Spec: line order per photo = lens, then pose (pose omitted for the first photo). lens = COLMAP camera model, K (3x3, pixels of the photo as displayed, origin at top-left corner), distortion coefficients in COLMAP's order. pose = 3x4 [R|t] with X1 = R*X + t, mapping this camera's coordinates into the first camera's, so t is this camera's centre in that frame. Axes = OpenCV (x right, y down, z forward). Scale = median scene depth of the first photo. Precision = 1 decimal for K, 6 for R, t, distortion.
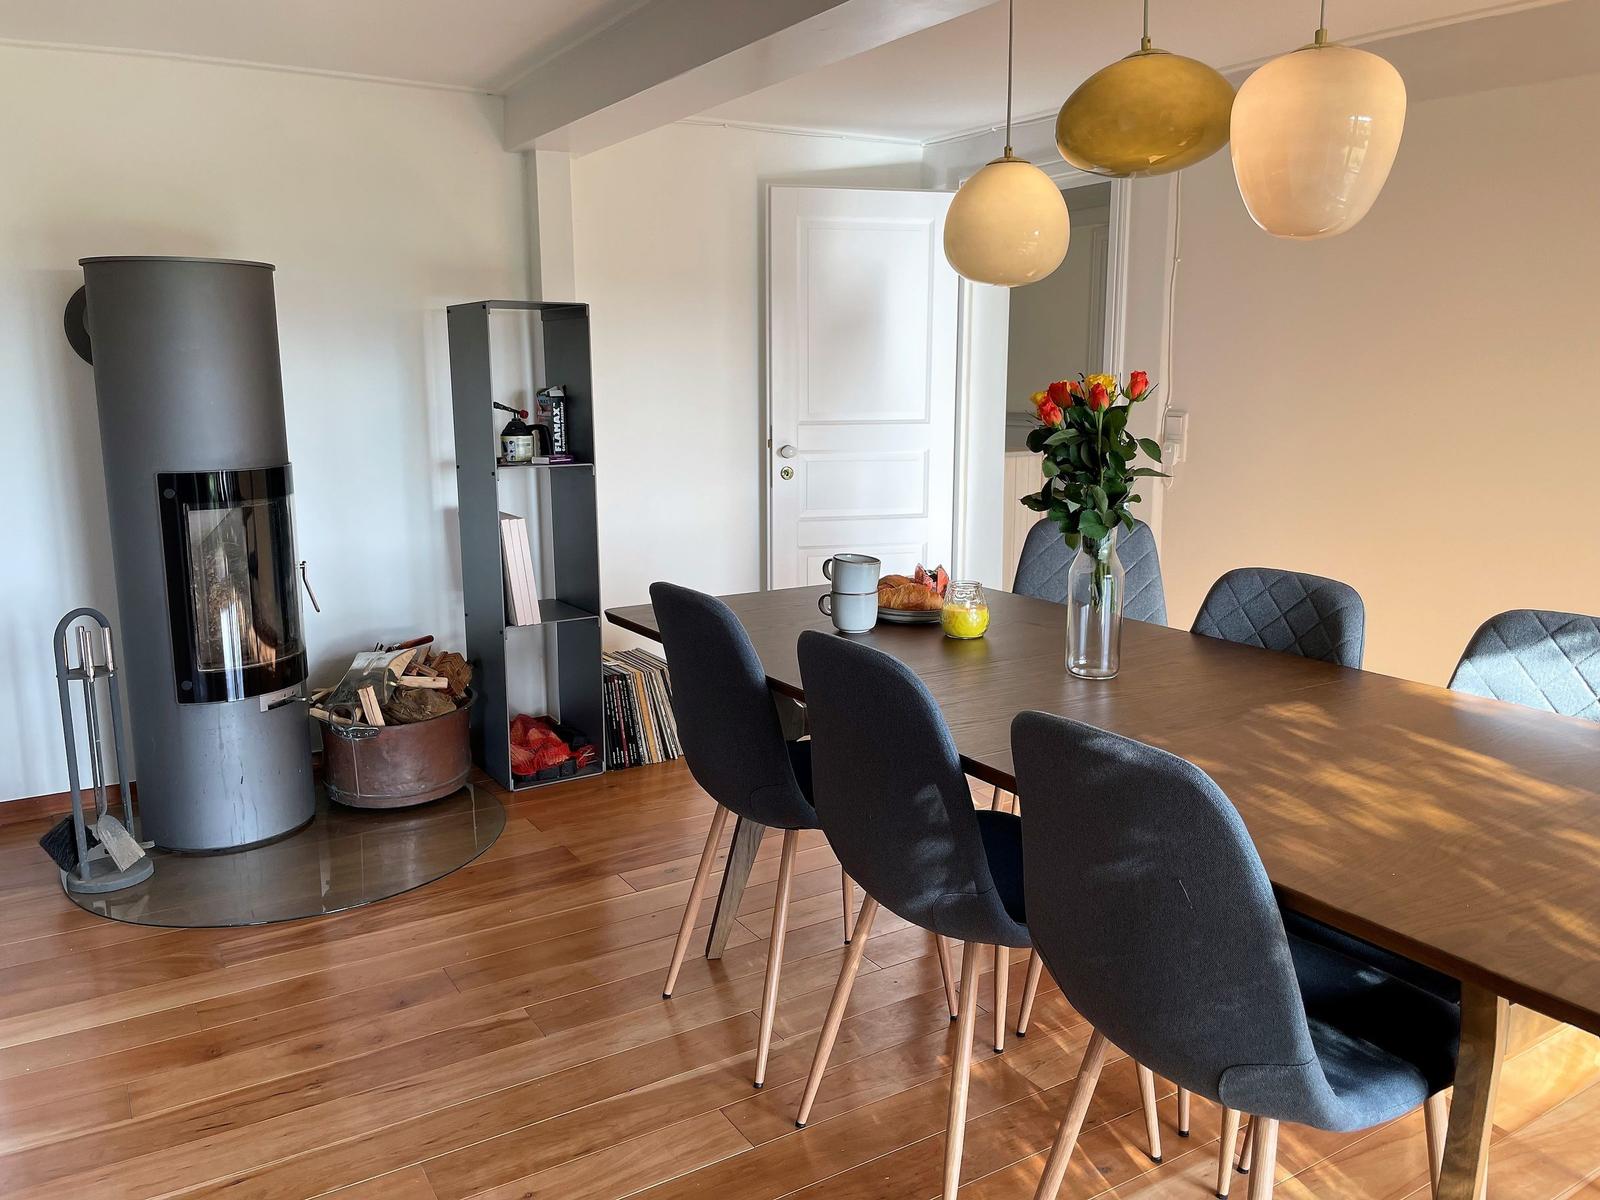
lens RADIAL K [[1212.7, 0, 799.3], [0, 1212.7, 577.5], [0, 0, 1]] dist [0.079003, -0.110754]
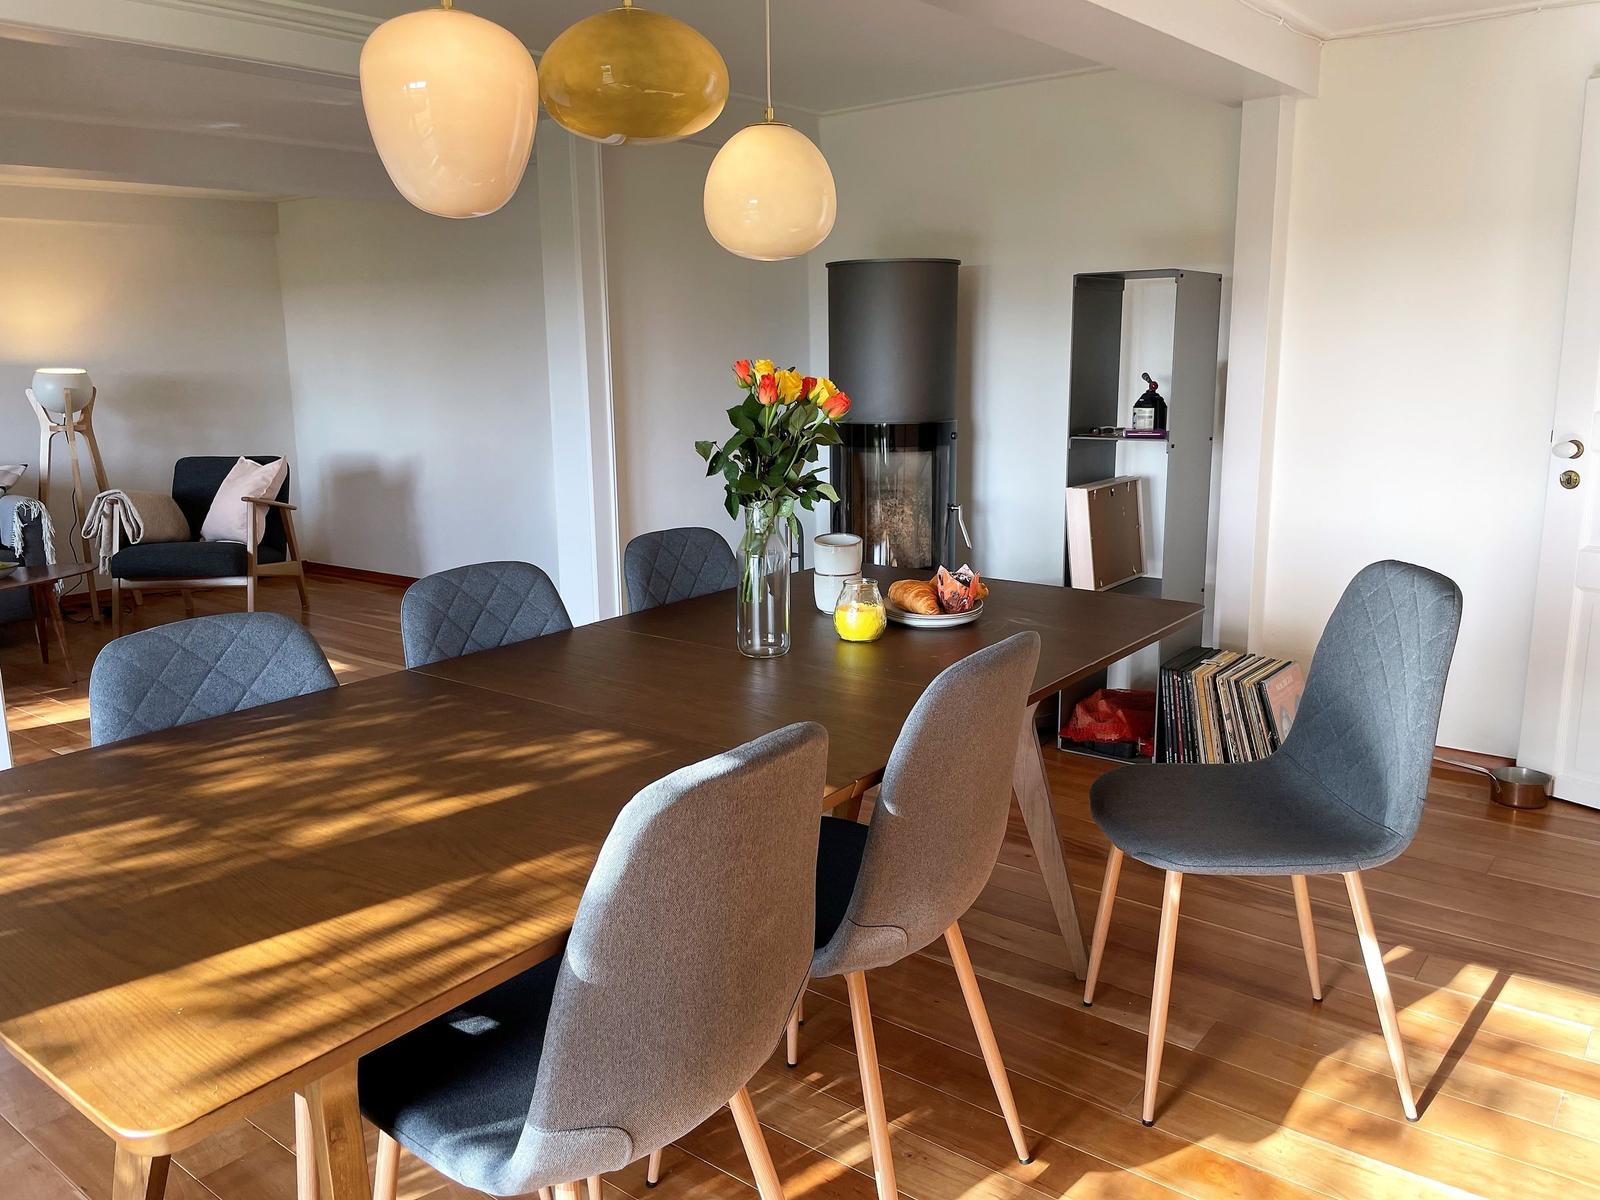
lens RADIAL K [[1212.7, 0, 799.3], [0, 1212.7, 577.5], [0, 0, 1]] dist [0.079003, -0.110754]
pose [[0.352110, 0.177692, -0.918936, 0.600542], [-0.152366, 0.979598, 0.131040, -0.068530], [0.923473, 0.093875, 0.372001, 0.390420]]
